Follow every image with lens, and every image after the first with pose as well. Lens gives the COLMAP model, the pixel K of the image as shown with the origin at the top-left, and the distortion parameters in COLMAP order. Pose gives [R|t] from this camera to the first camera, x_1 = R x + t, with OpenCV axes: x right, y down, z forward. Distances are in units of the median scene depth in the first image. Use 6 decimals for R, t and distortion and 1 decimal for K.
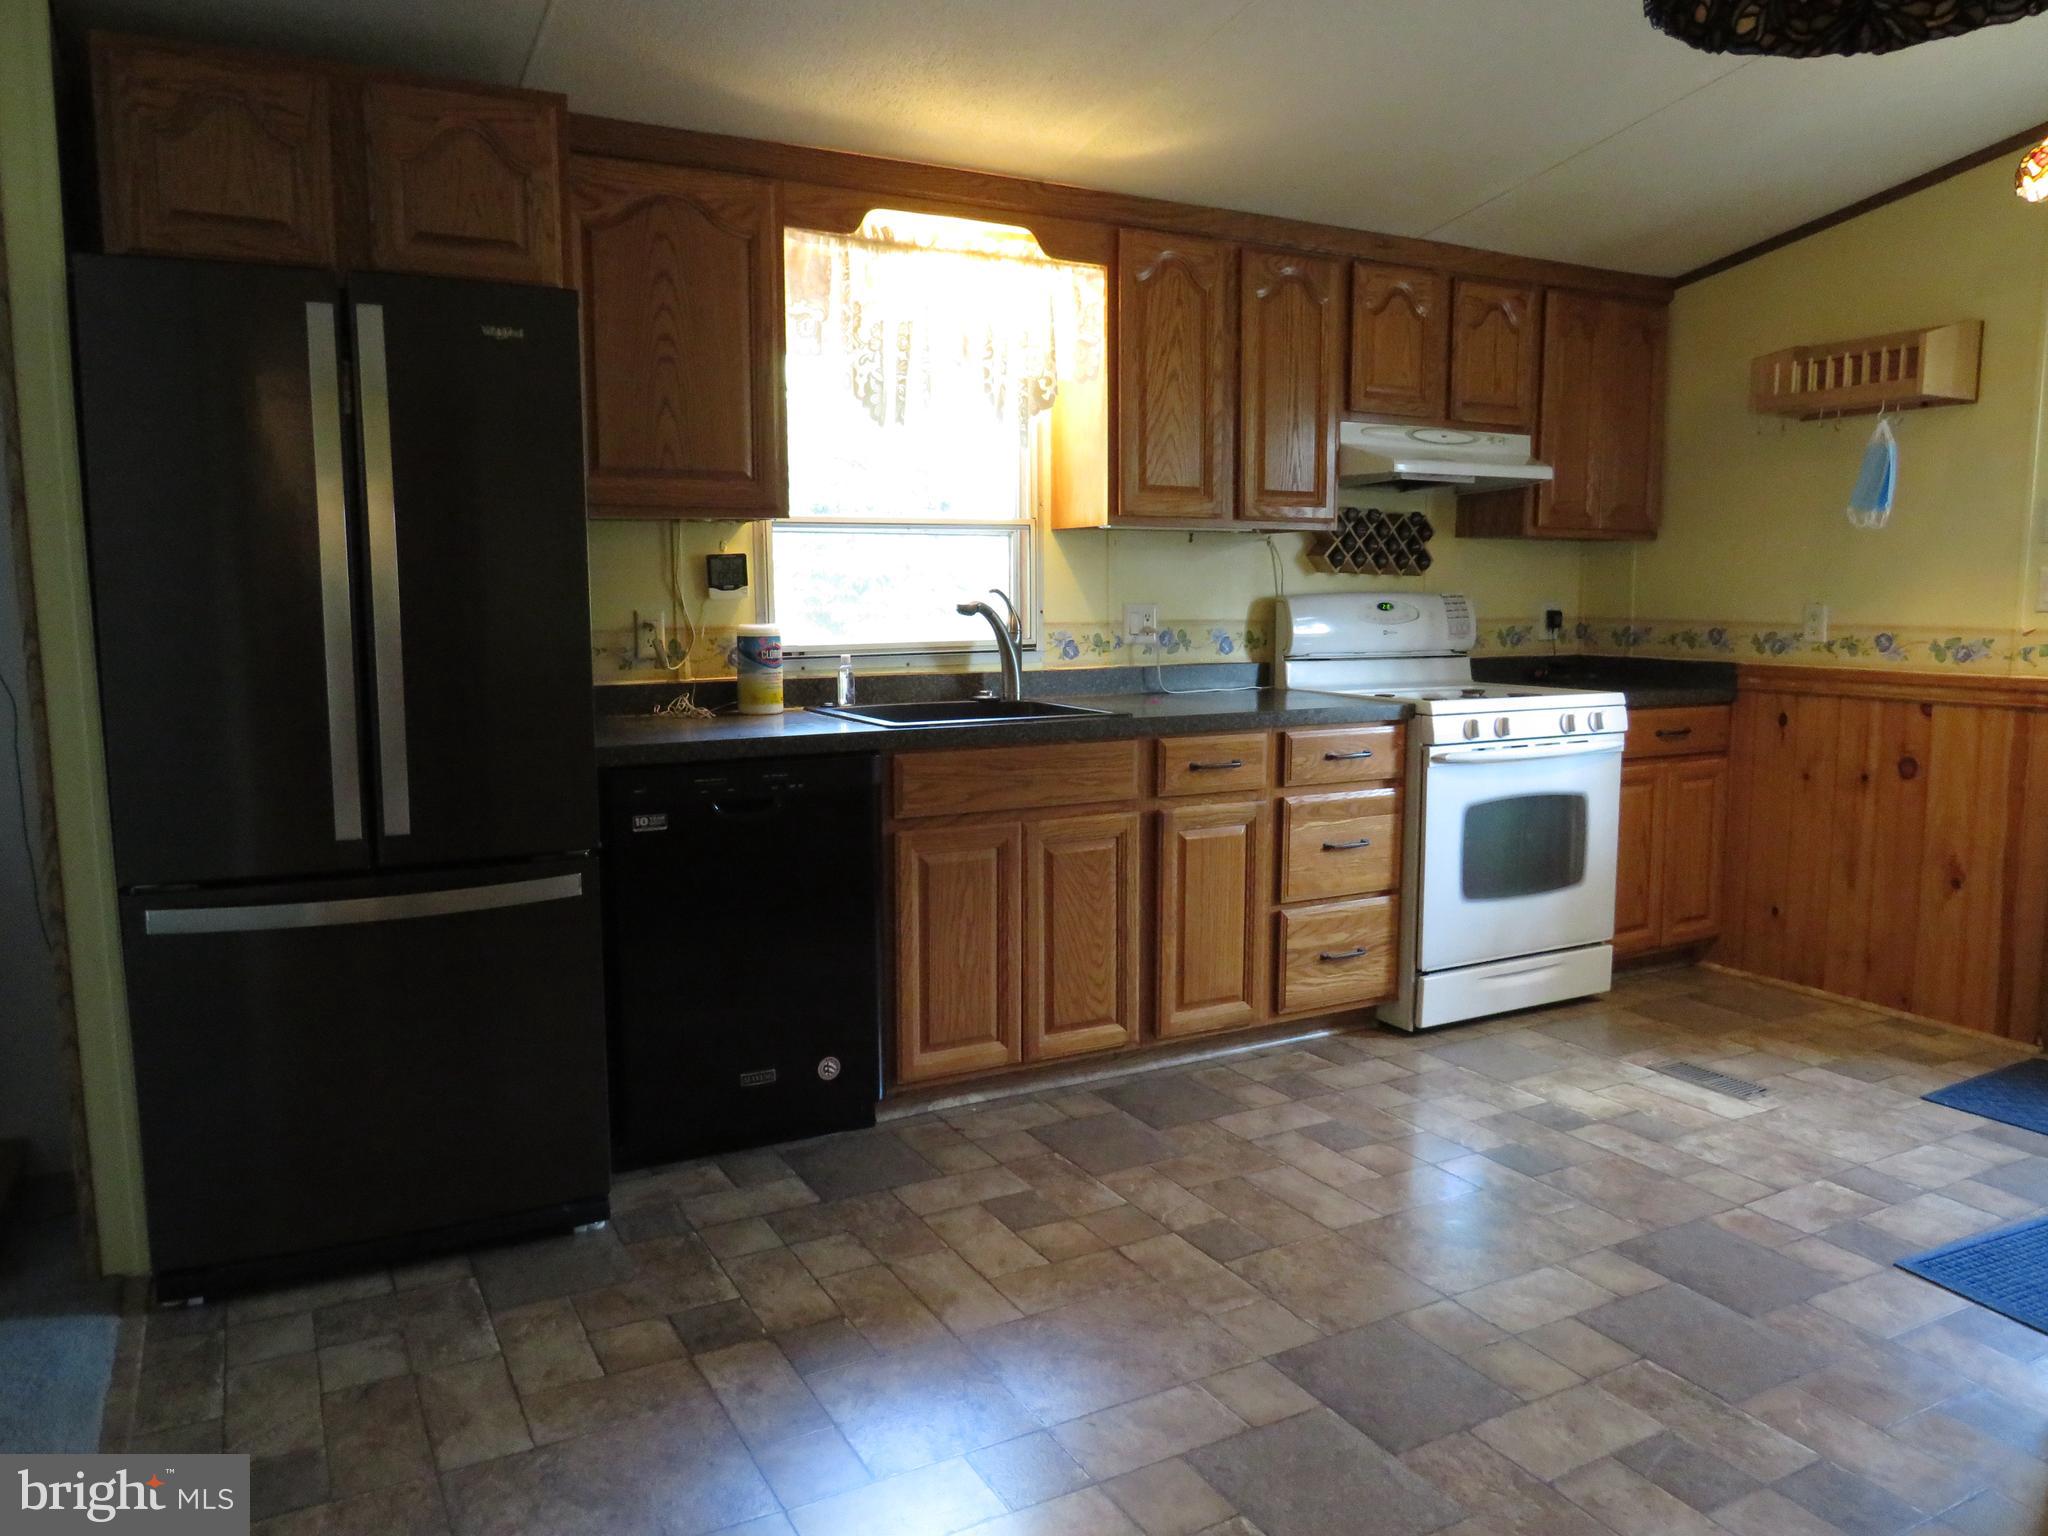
lens RADIAL K [[1462.5, 0, 1012.4], [0, 1462.5, 768.9], [0, 0, 1]] dist [-0.029930, 0.000516]
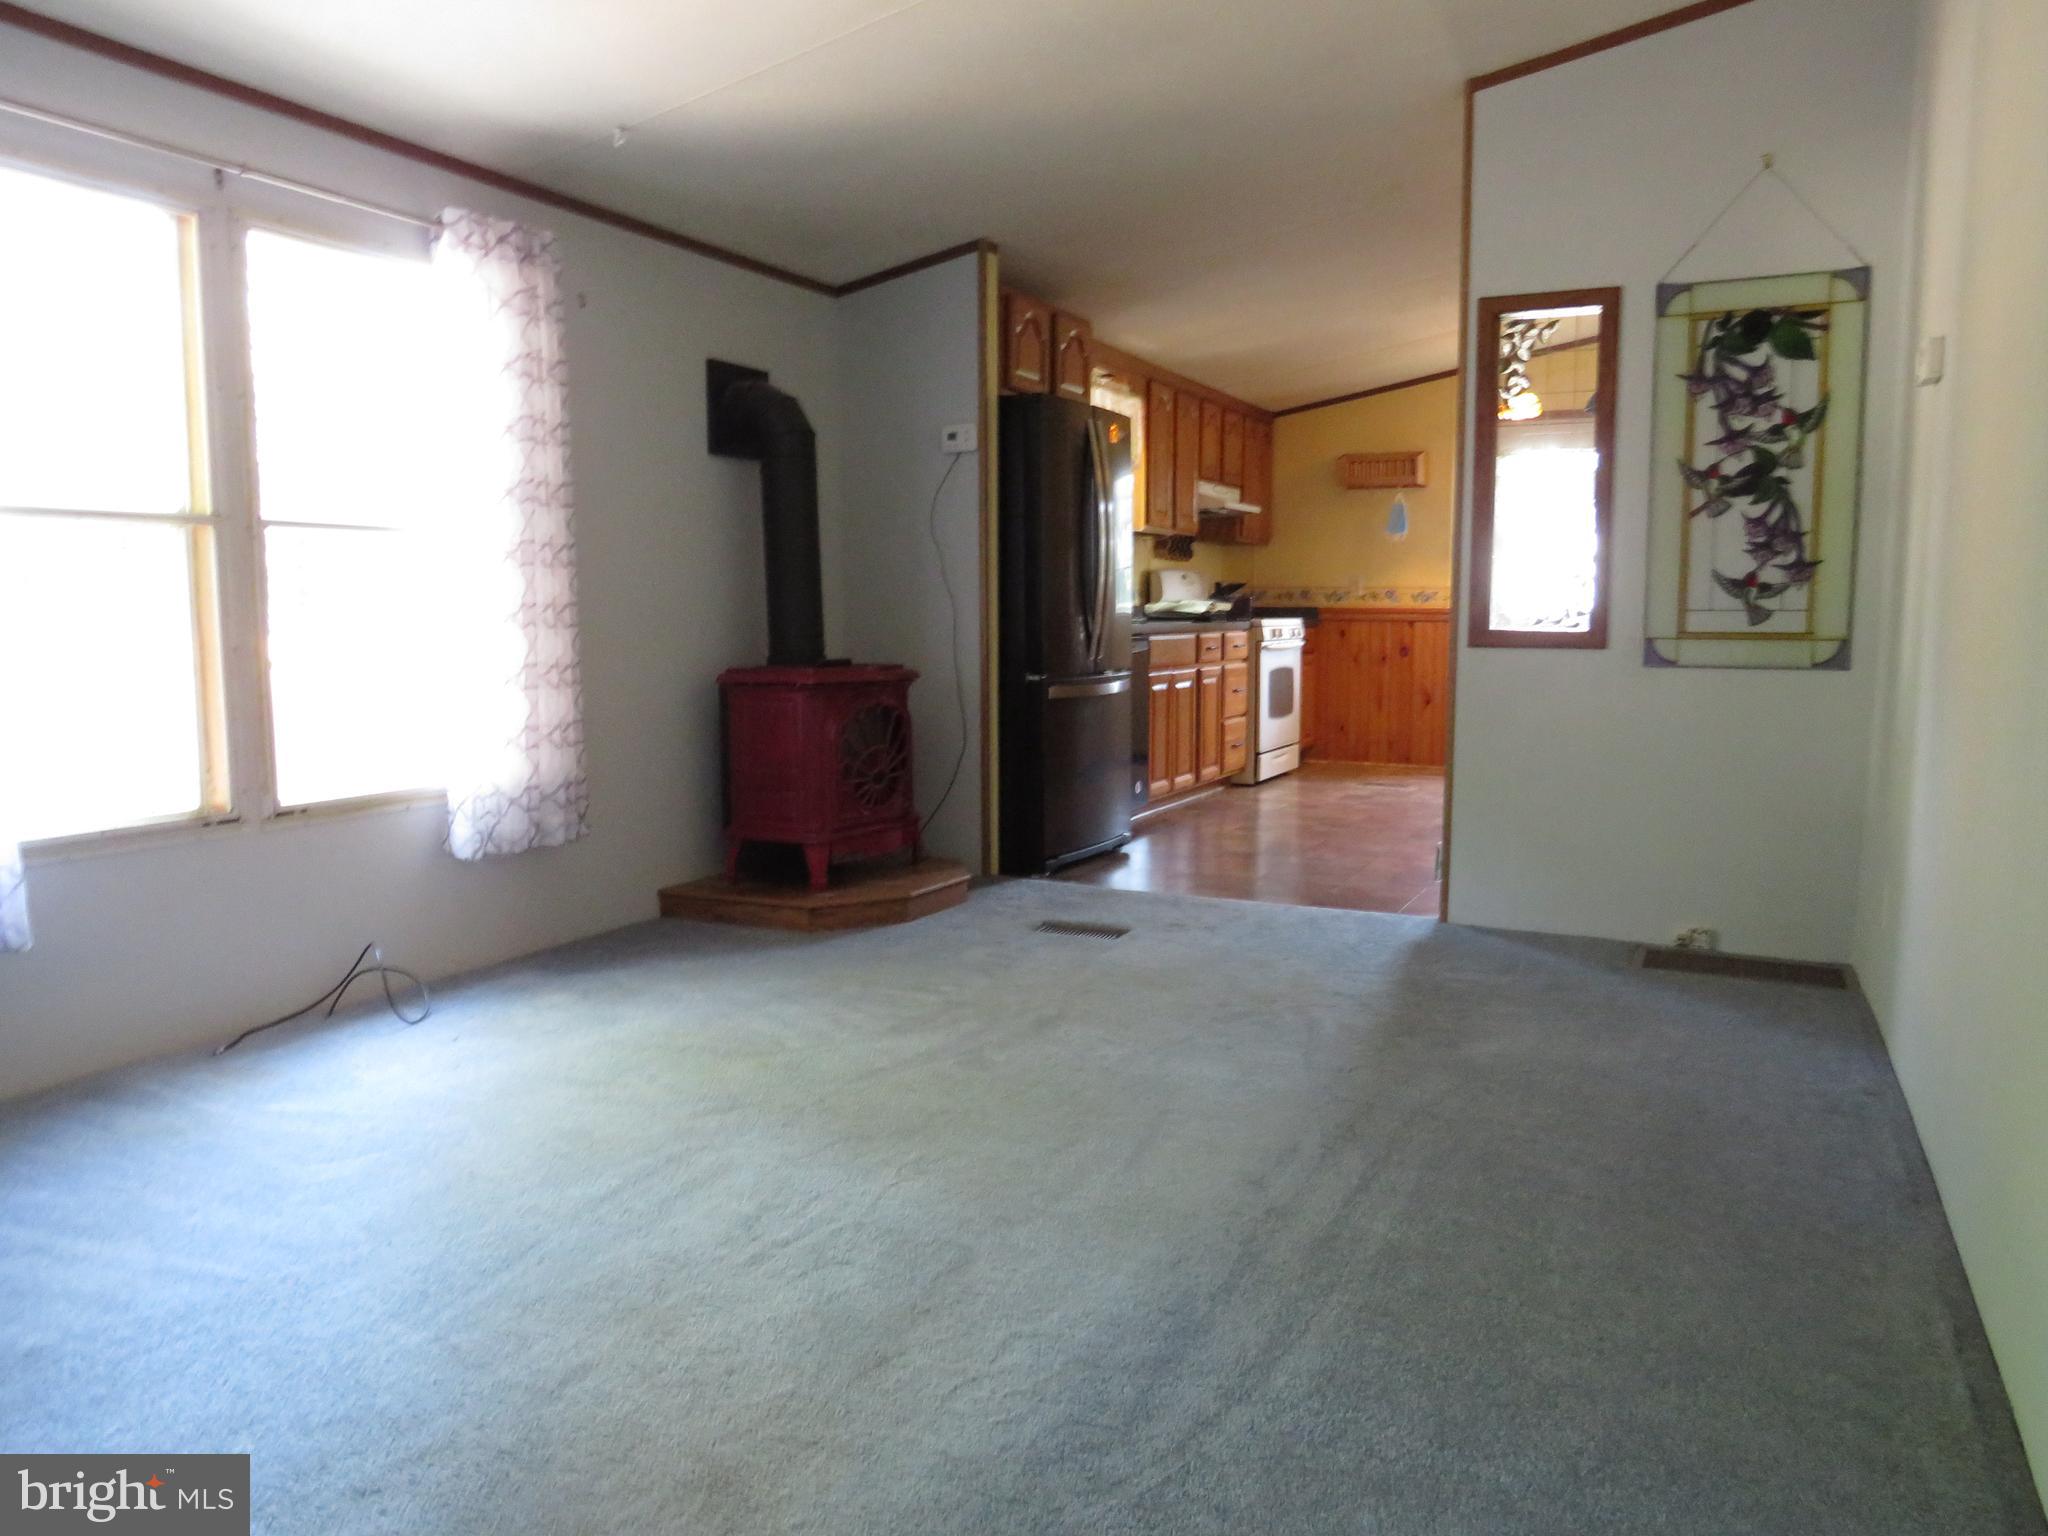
lens RADIAL K [[1462.5, 0, 1012.4], [0, 1462.5, 768.9], [0, 0, 1]] dist [-0.029930, 0.000516]
pose [[0.827751, -0.064396, 0.557387, -1.104424], [0.070372, 0.997463, 0.010732, 0.110501], [-0.556664, 0.030341, 0.830183, -0.487836]]
